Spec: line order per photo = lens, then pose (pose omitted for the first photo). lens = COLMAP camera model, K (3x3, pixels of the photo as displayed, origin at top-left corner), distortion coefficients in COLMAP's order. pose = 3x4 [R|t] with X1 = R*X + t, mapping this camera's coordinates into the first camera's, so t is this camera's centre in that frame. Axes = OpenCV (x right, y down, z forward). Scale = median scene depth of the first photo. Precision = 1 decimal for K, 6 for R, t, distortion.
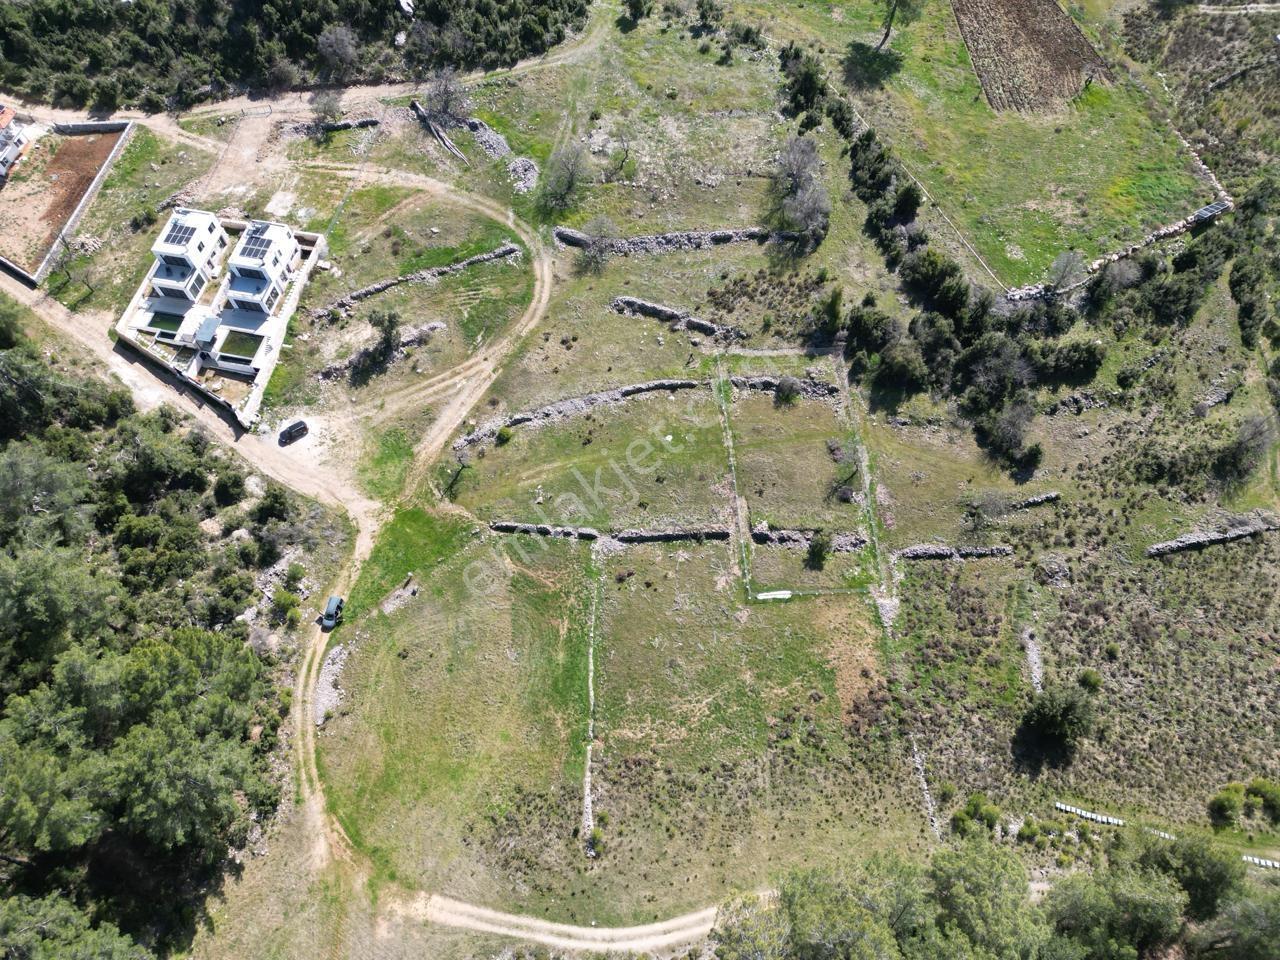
lens RADIAL K [[892.3, 0, 641.9], [0, 892.3, 479.0], [0, 0, 1]] dist [0.078740, -0.074089]
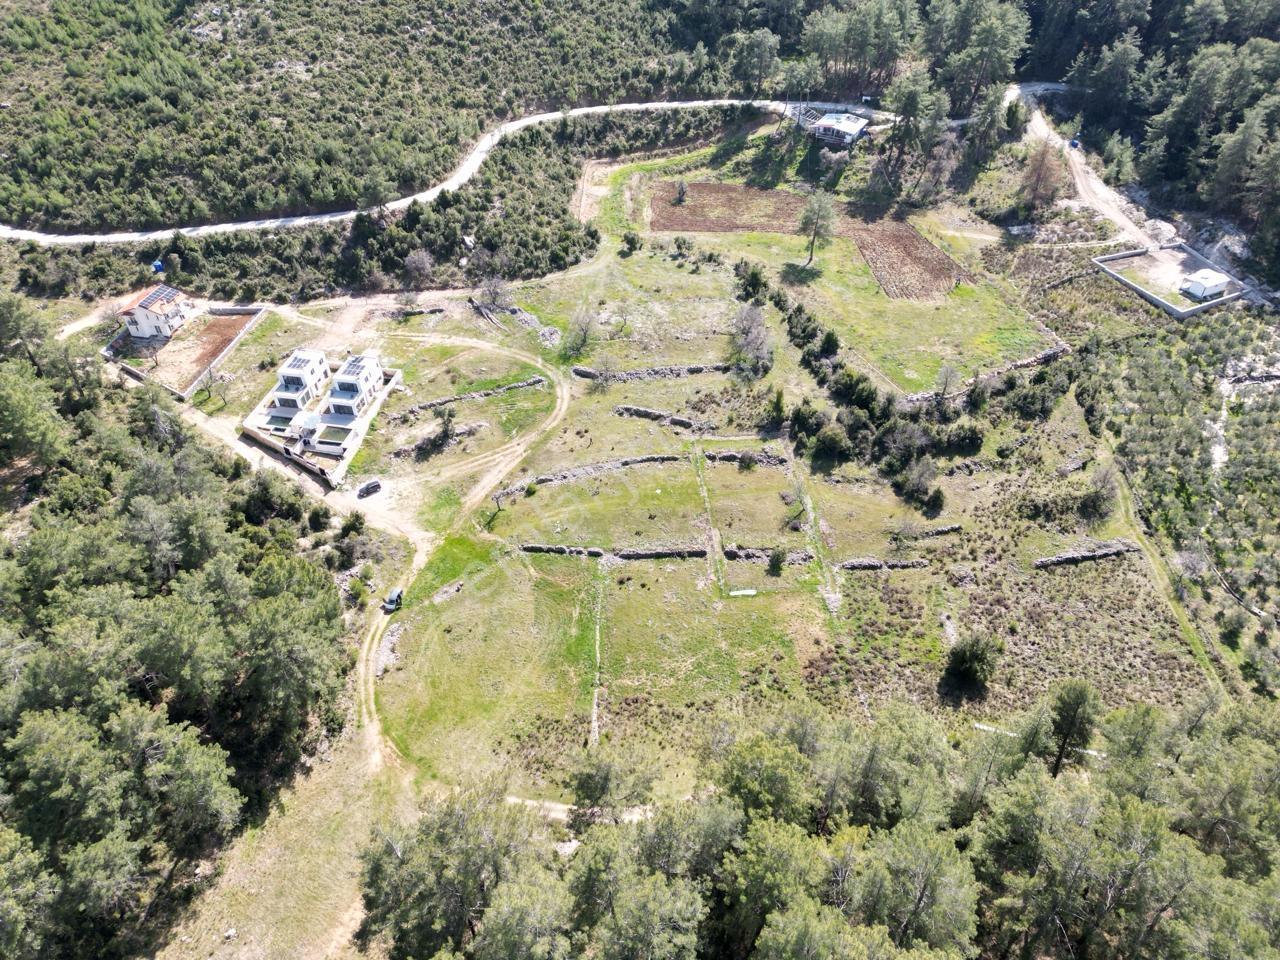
lens RADIAL K [[892.3, 0, 640.6], [0, 892.3, 479.6], [0, 0, 1]] dist [0.078740, -0.074089]
pose [[0.999971, -0.006321, 0.004315, -0.000812], [0.007441, 0.934719, -0.355311, 0.396073], [-0.001787, 0.355332, 0.934738, -0.216524]]
